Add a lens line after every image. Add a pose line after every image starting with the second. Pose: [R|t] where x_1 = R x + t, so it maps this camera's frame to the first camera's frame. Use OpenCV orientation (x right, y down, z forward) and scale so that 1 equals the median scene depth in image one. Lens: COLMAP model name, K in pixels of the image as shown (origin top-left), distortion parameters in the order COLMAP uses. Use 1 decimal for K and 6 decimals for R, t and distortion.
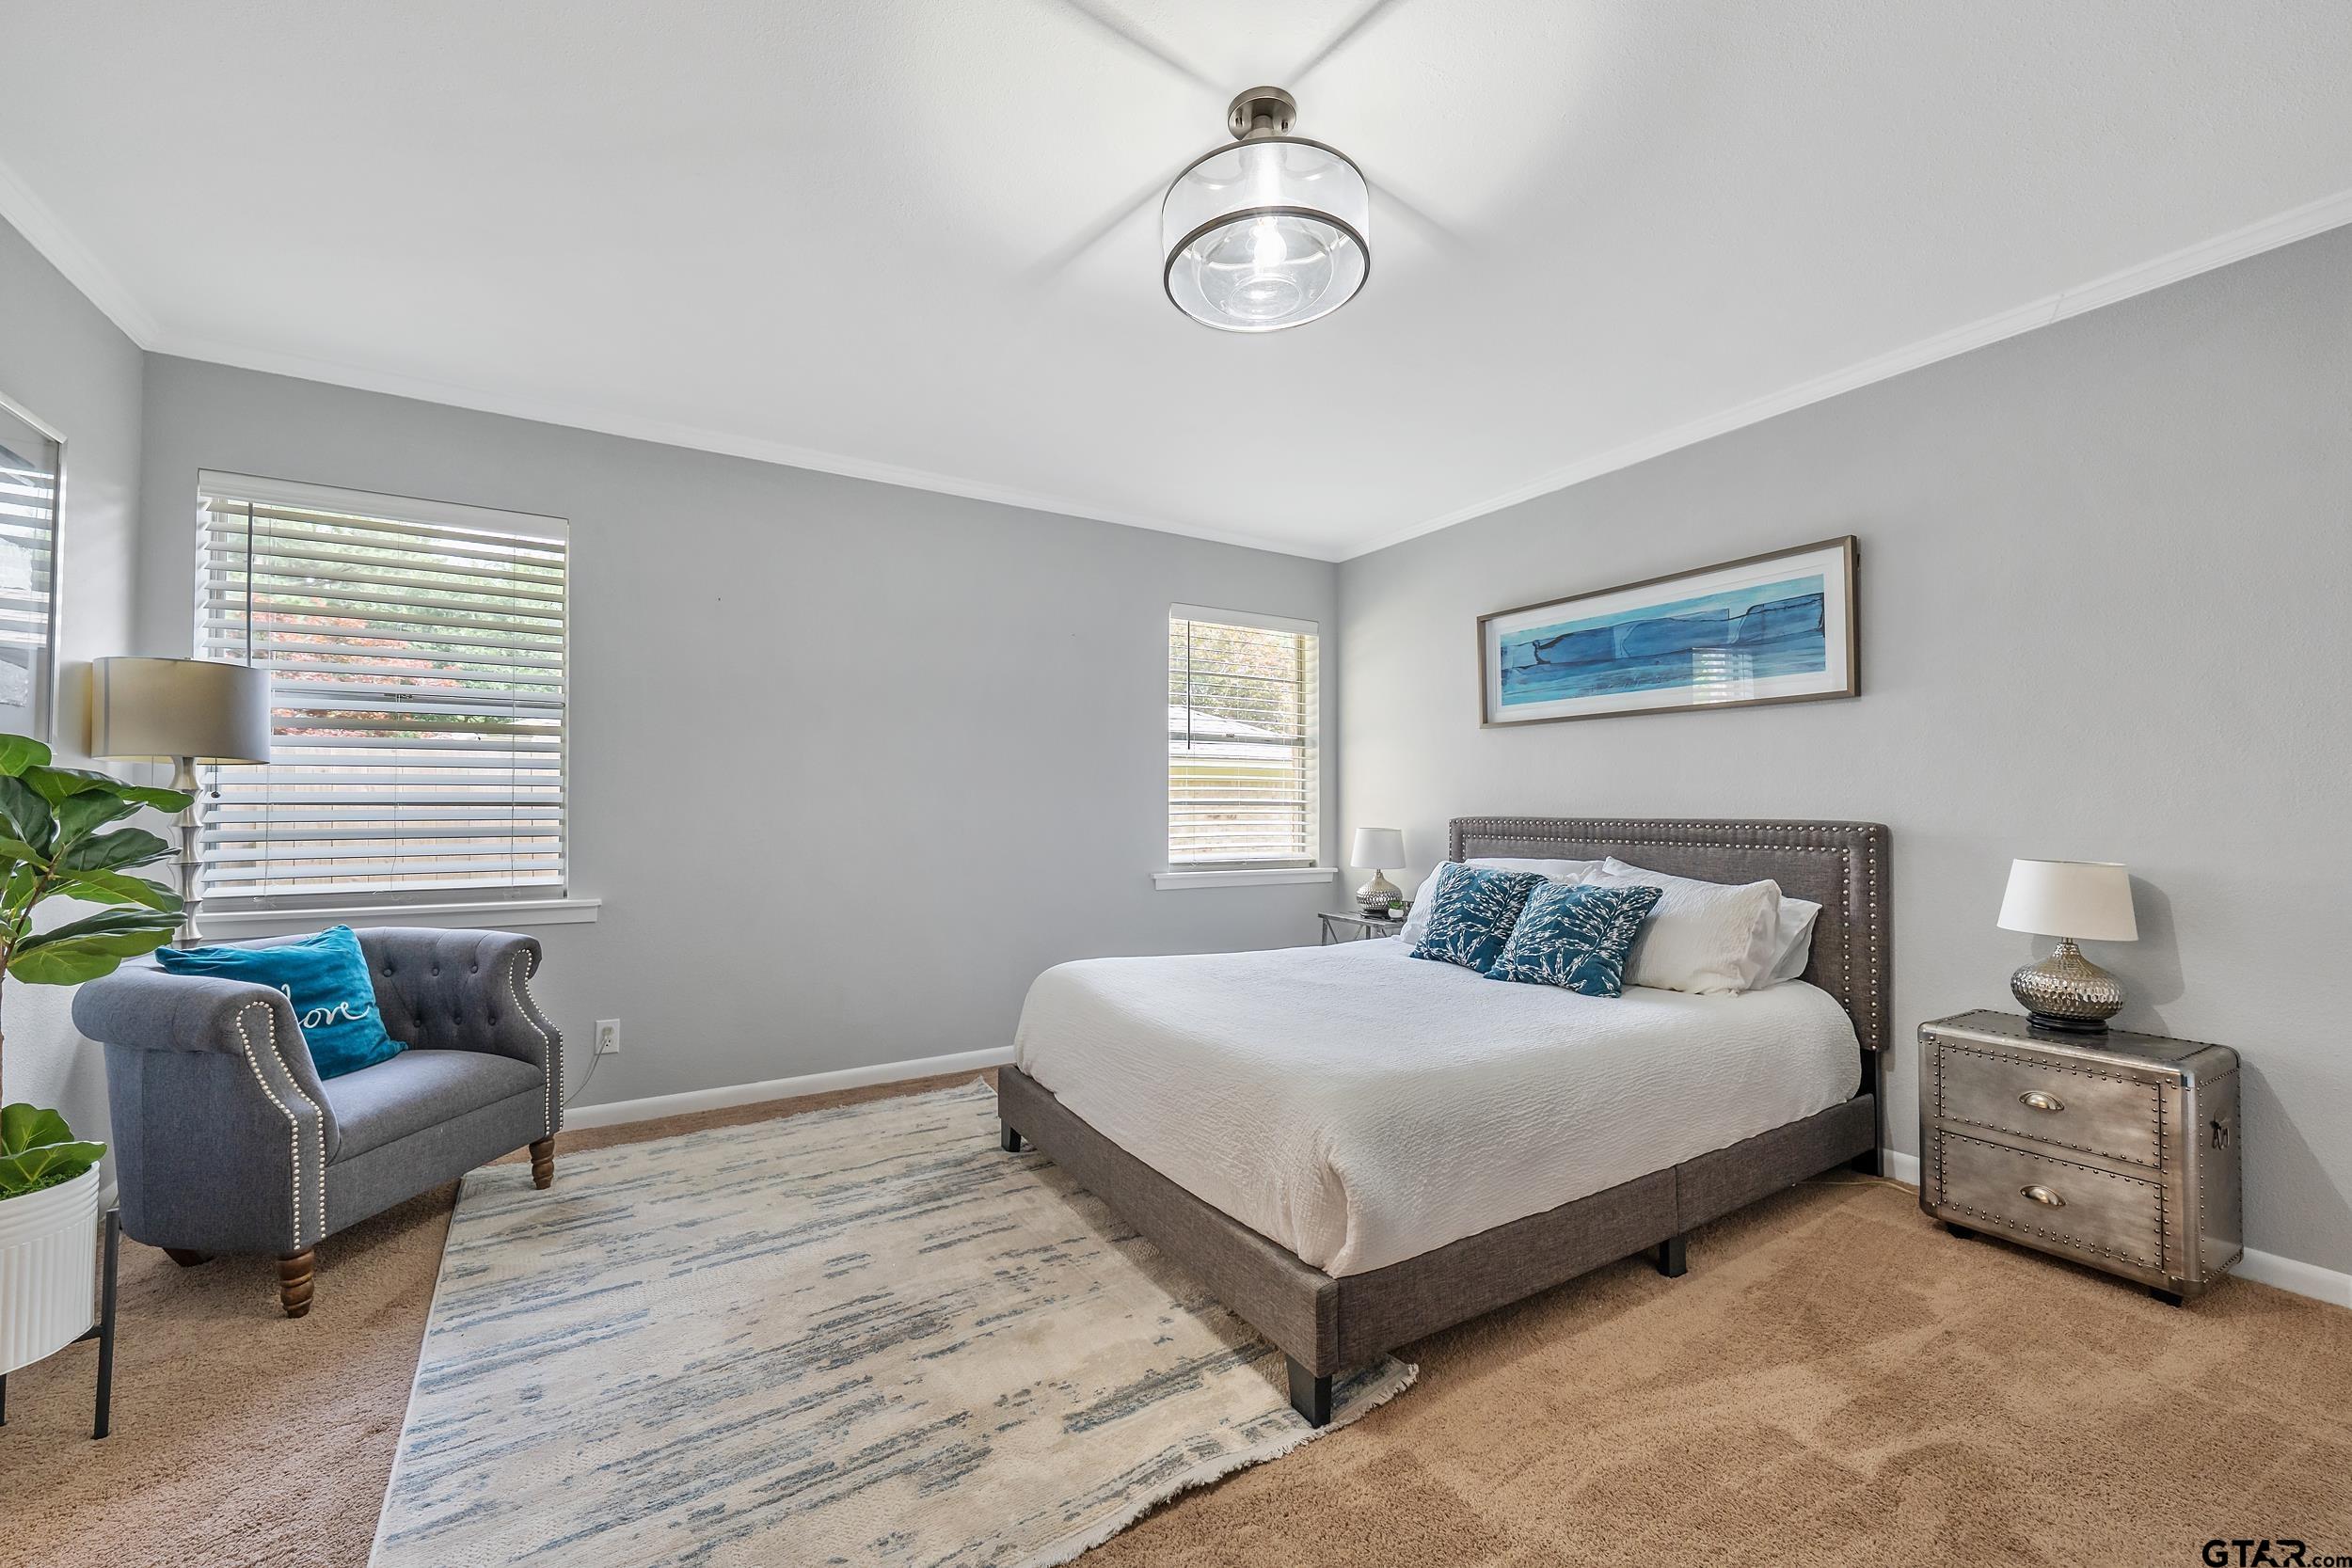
lens RADIAL K [[926.7, 0, 1174.4], [0, 926.7, 794.6], [0, 0, 1]] dist [0.000561, -0.000235]
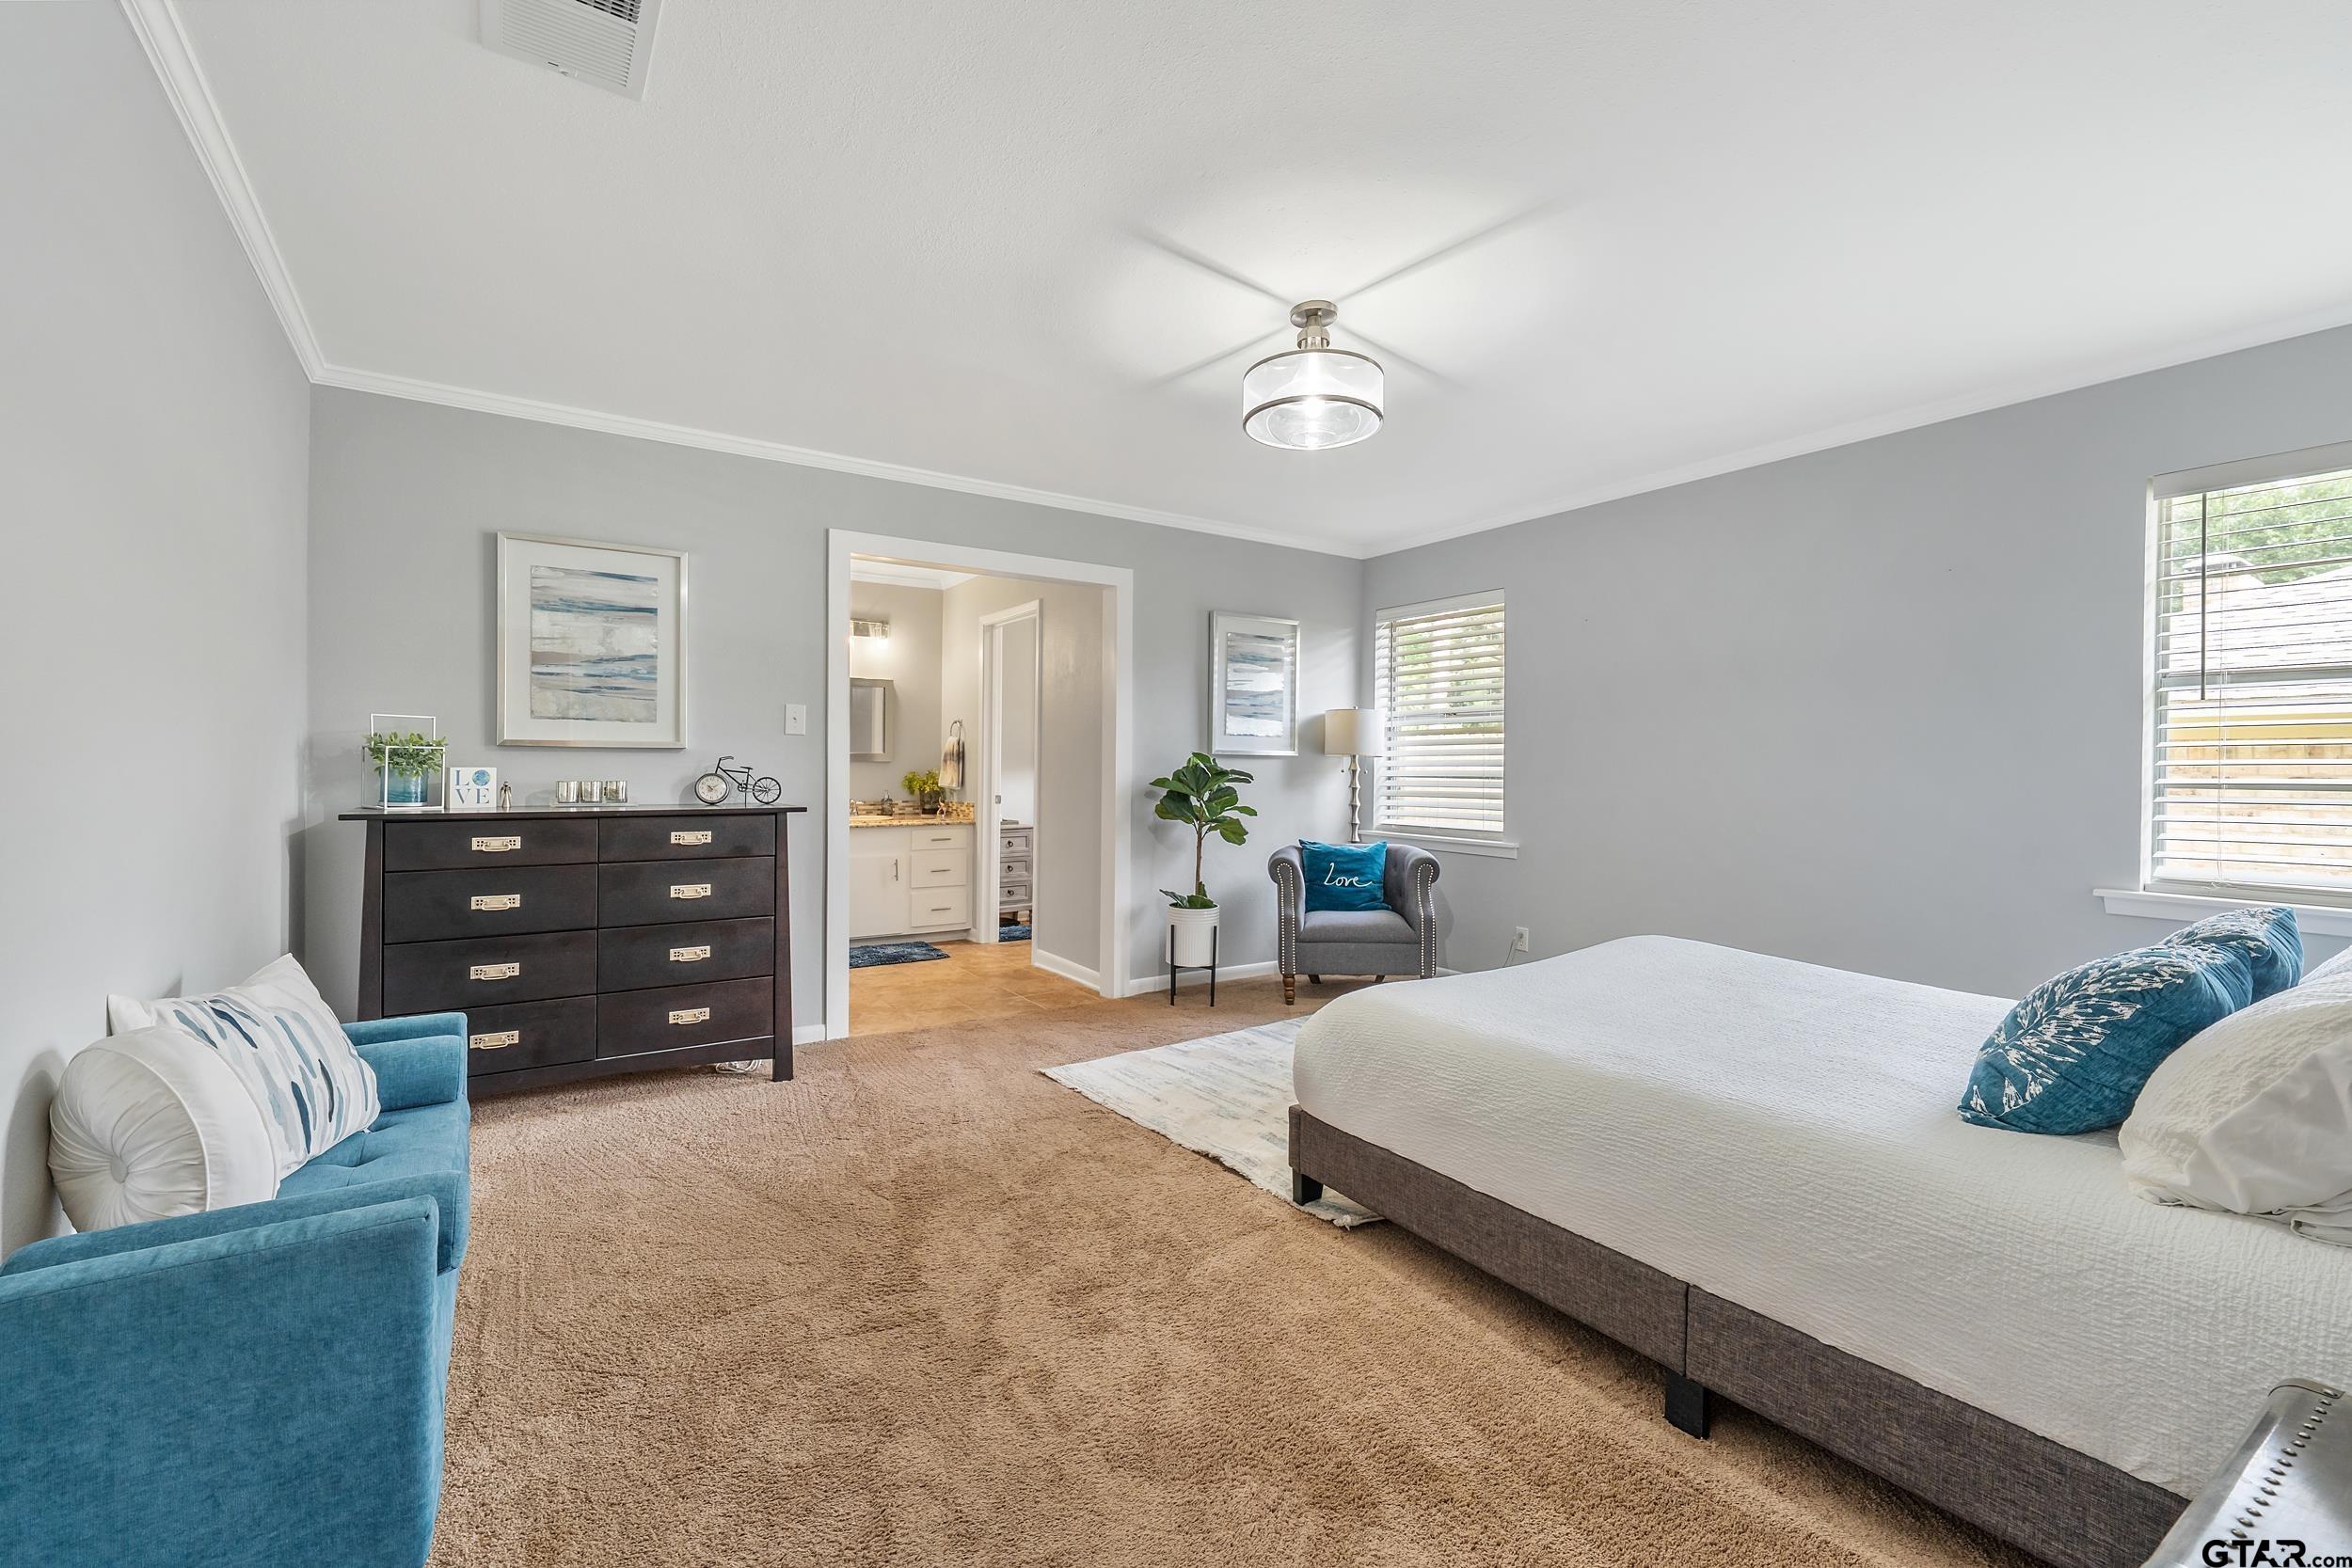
lens RADIAL K [[1031.5, 0, 1181.2], [0, 1031.5, 772.7], [0, 0, 1]] dist [-0.004076, -0.000056]
pose [[0.032397, 0.003717, -0.999468, 1.303544], [0.005673, 0.999976, 0.003903, -0.010536], [0.999459, -0.005796, 0.032375, 0.556397]]
